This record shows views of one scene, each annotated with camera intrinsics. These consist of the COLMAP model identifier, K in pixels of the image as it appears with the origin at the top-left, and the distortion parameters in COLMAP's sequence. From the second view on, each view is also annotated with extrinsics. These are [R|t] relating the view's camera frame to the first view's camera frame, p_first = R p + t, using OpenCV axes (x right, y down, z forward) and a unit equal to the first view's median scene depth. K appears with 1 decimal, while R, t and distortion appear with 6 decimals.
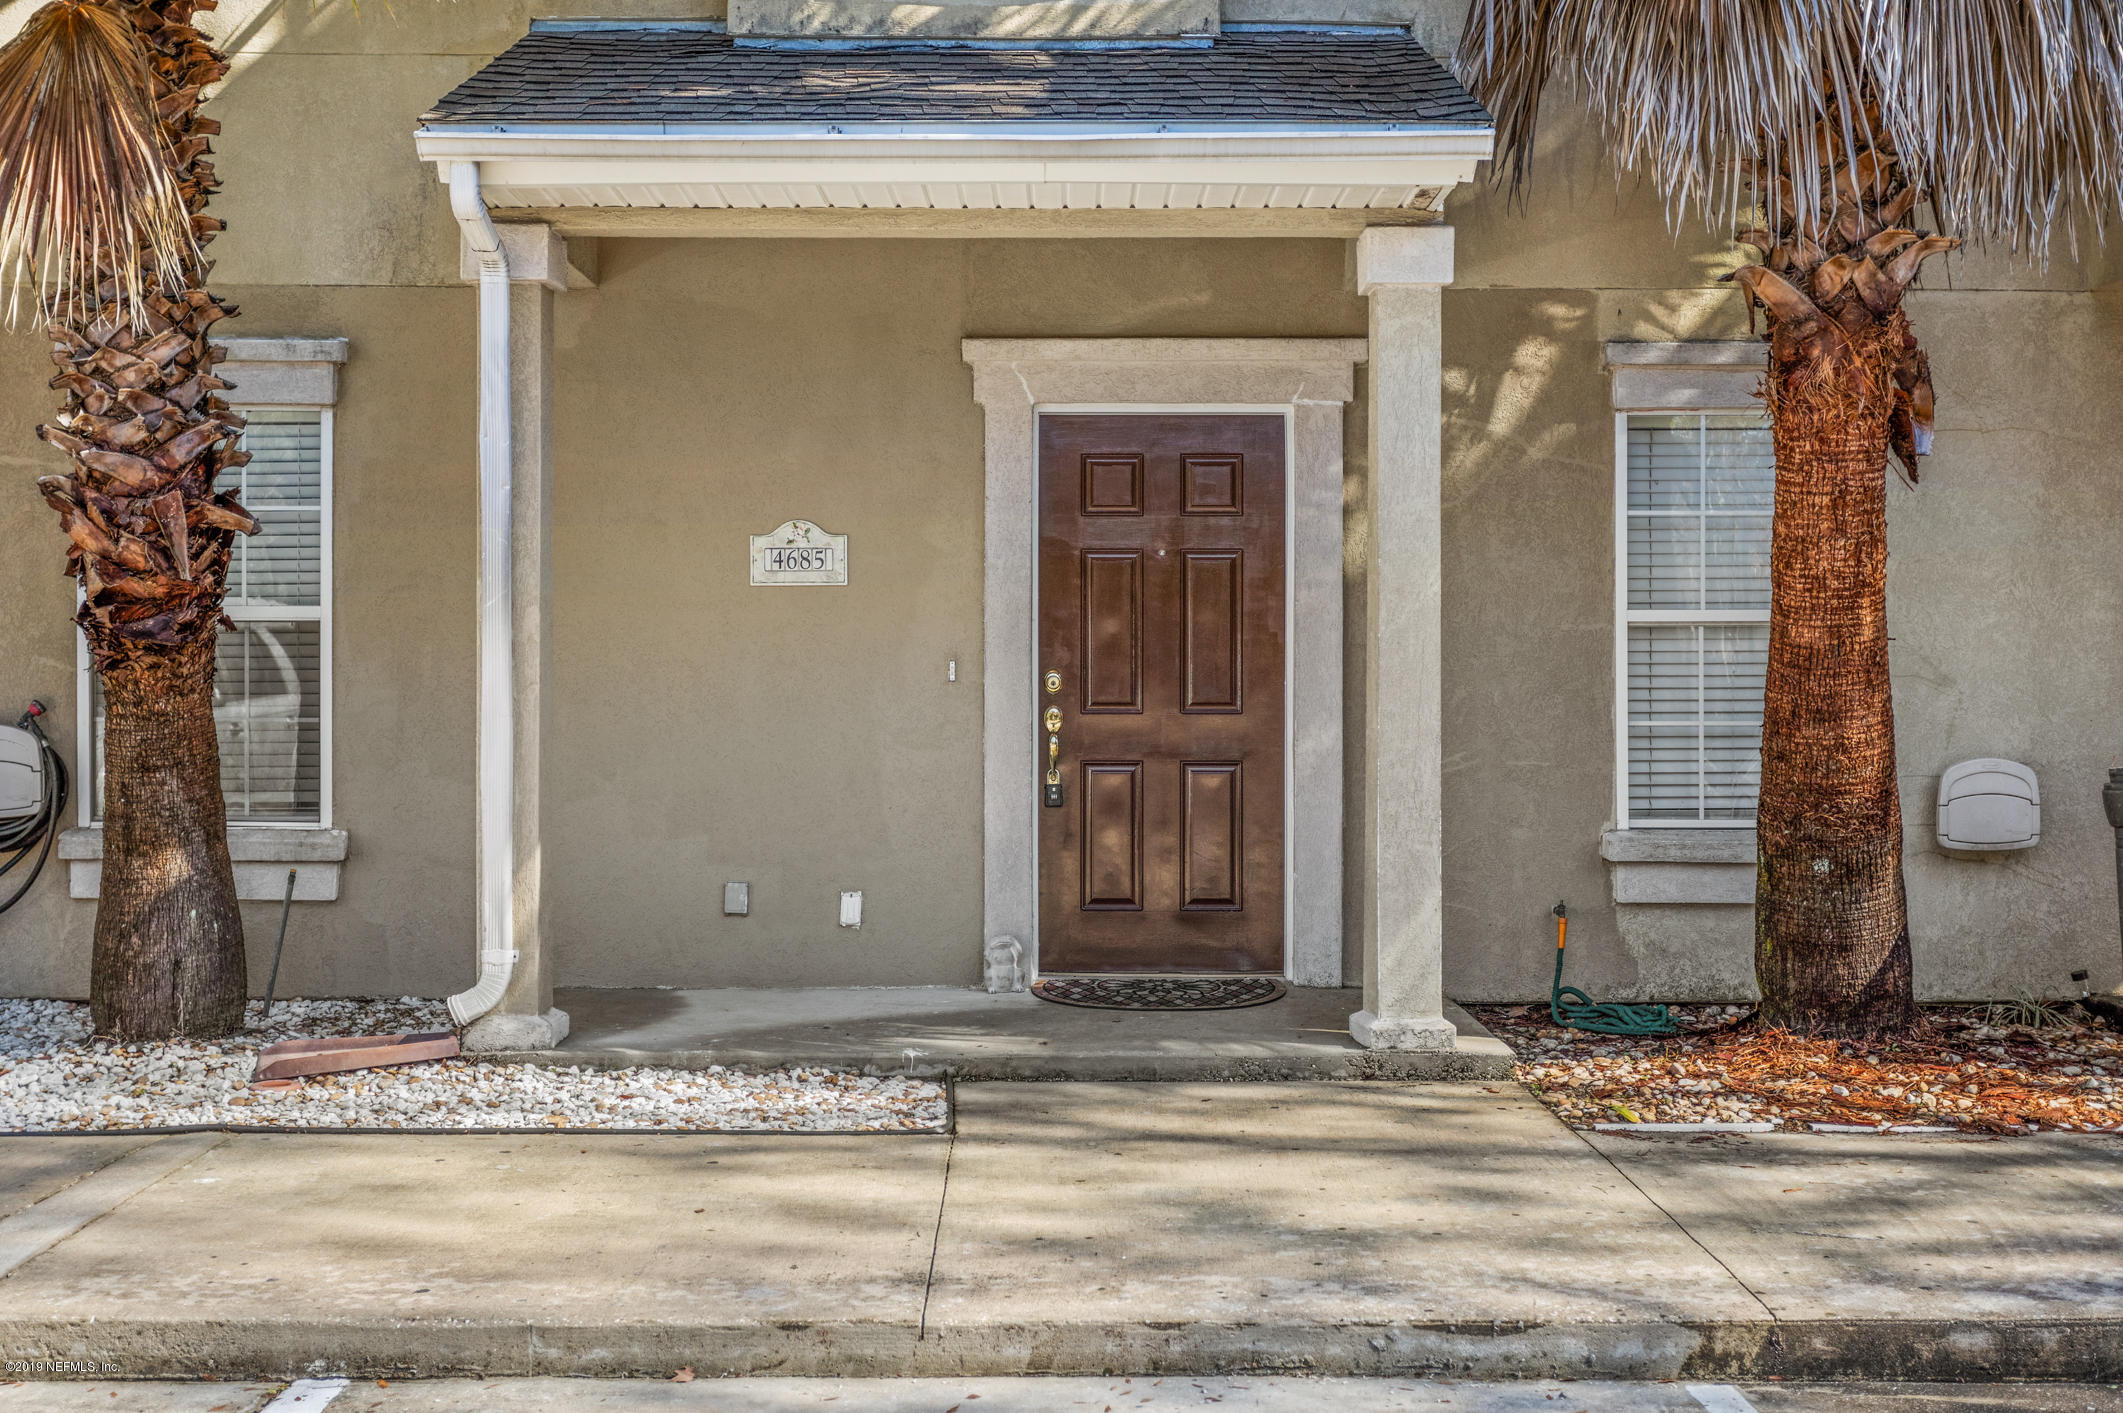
lens RADIAL K [[2448.4, 0, 1061.3], [0, 2448.4, 706.7], [0, 0, 1]] dist [0.027451, 0.000000]
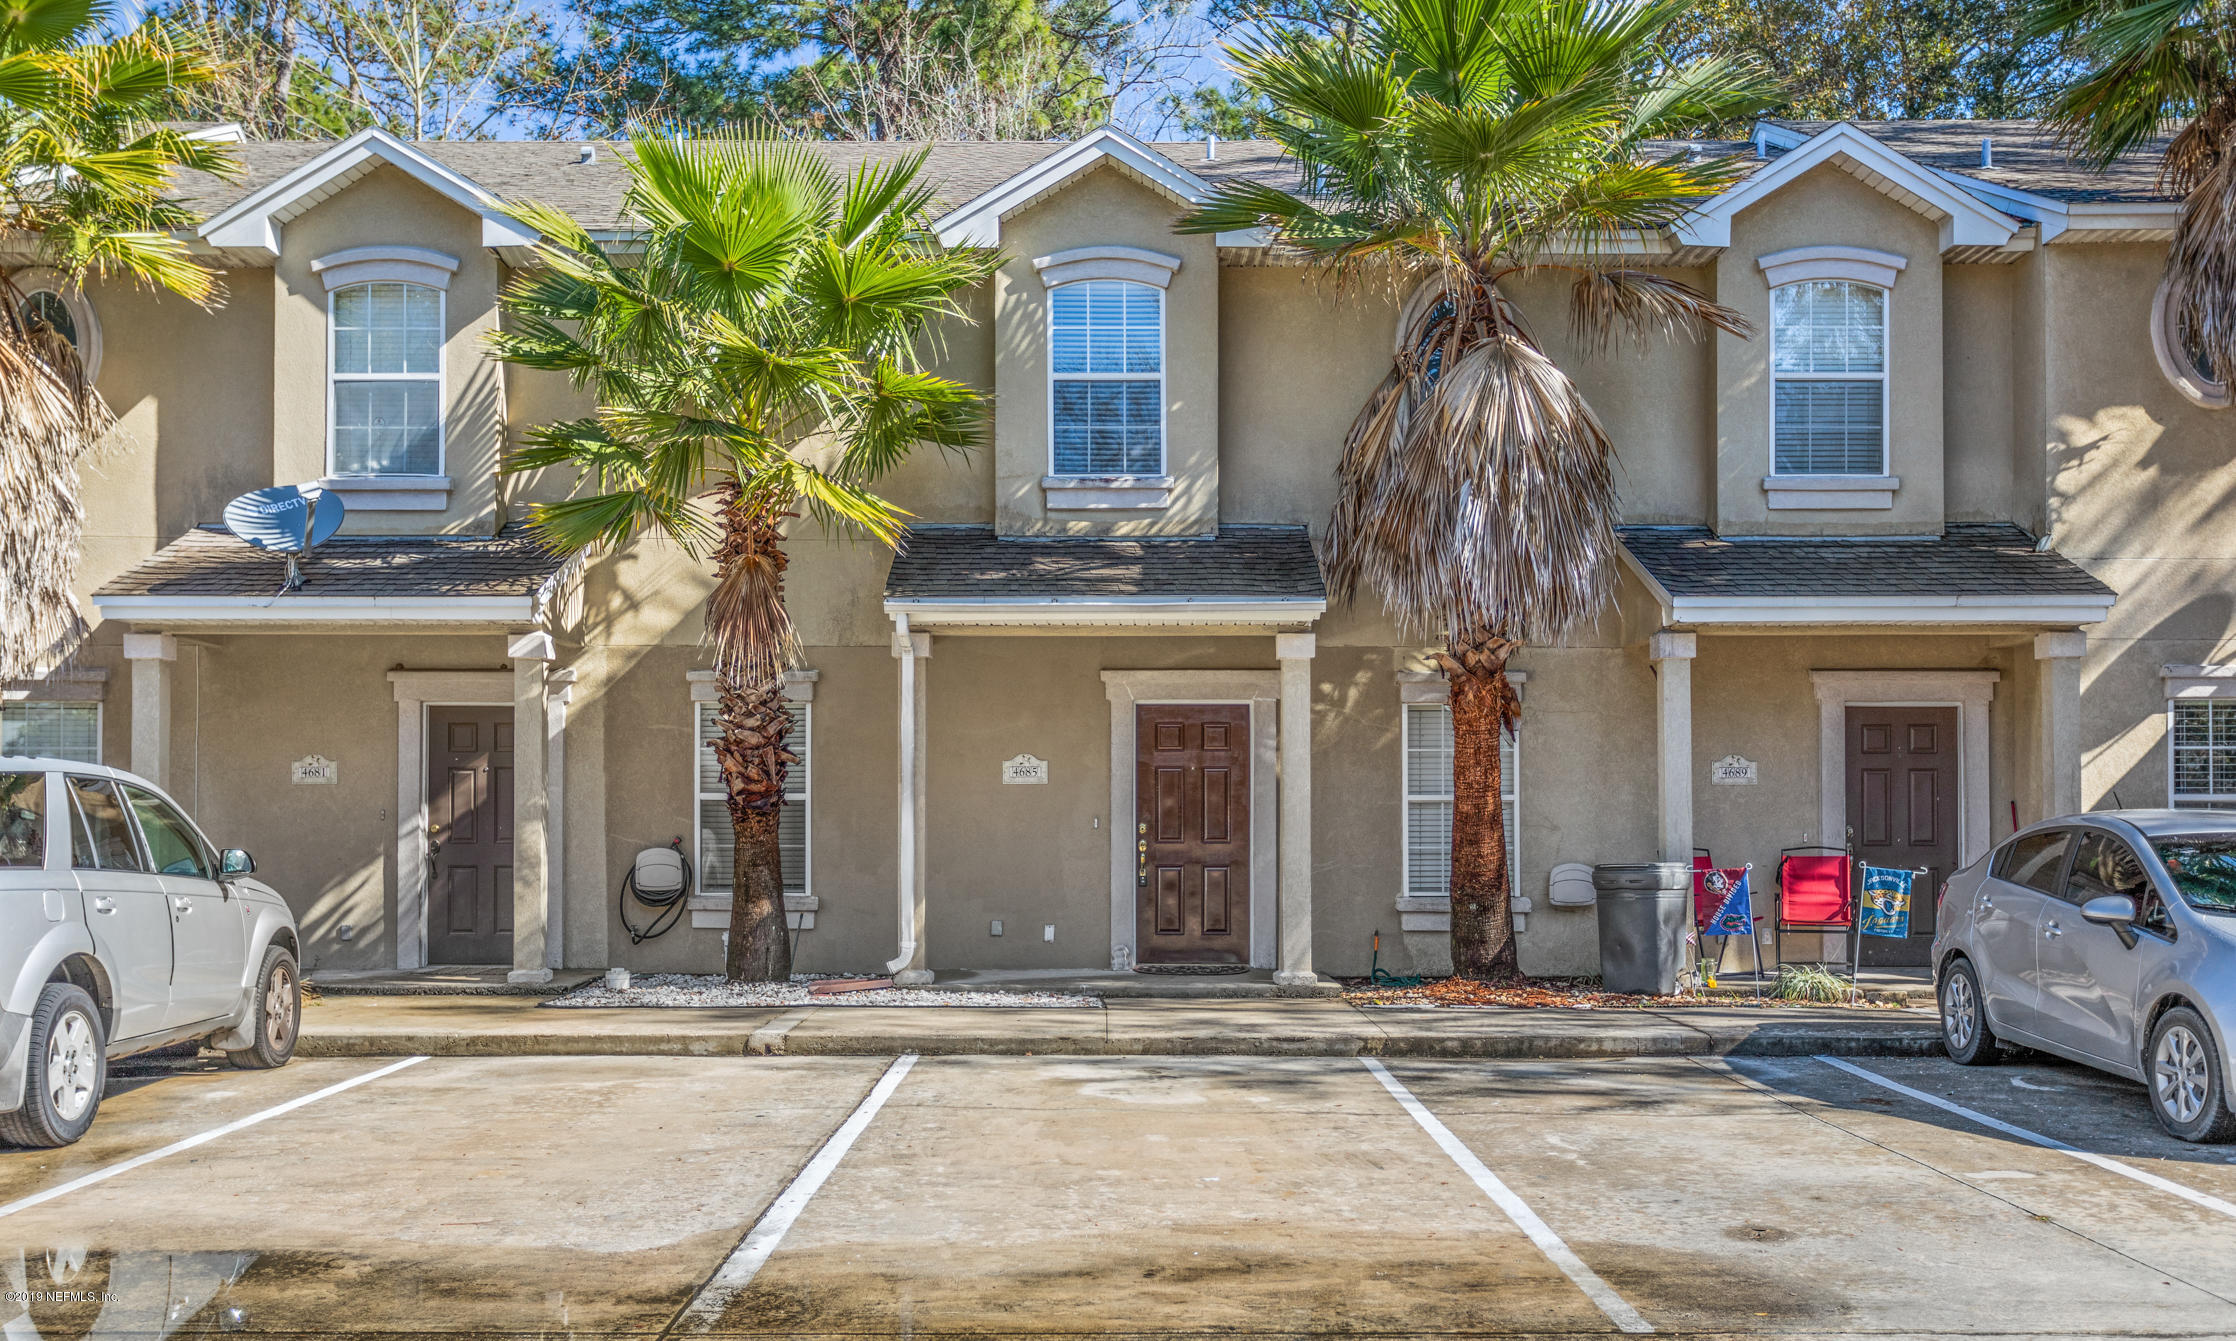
lens RADIAL K [[3234.6, 0, 1115.0], [0, 3234.6, 675.3], [0, 0, 1]] dist [0.000745, 0.000000]
pose [[0.999996, 0.000140, 0.002726, -0.039514], [0.000027, 0.998121, -0.061279, 0.033425], [-0.002730, 0.061279, 0.998117, -2.070681]]
